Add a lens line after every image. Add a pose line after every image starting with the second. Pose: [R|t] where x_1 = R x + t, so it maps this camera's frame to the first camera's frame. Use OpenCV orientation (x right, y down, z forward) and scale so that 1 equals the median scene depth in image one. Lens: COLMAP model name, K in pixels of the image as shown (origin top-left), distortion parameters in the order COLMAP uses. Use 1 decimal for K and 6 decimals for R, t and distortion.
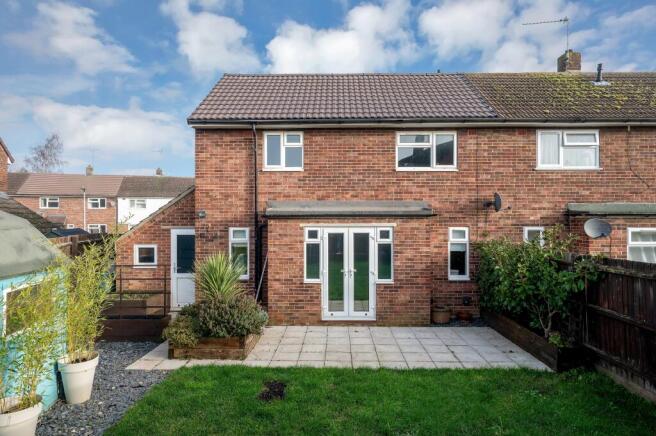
lens RADIAL K [[399.6, 0, 328.7], [0, 399.6, 219.5], [0, 0, 1]] dist [-0.003647, -0.000375]
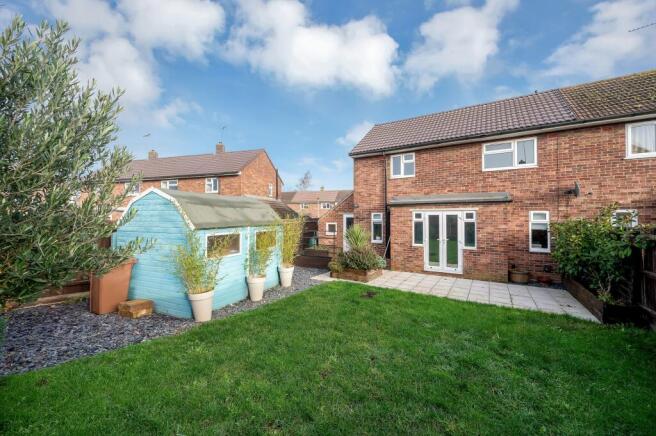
lens RADIAL K [[257.1, 0, 328.0], [0, 257.1, 215.3], [0, 0, 1]] dist [-0.003630, -0.000061]
pose [[0.857001, -0.004038, -0.515300, 0.171277], [0.000892, 0.999979, -0.006352, 0.038963], [0.515315, 0.004984, 0.856987, -0.059611]]
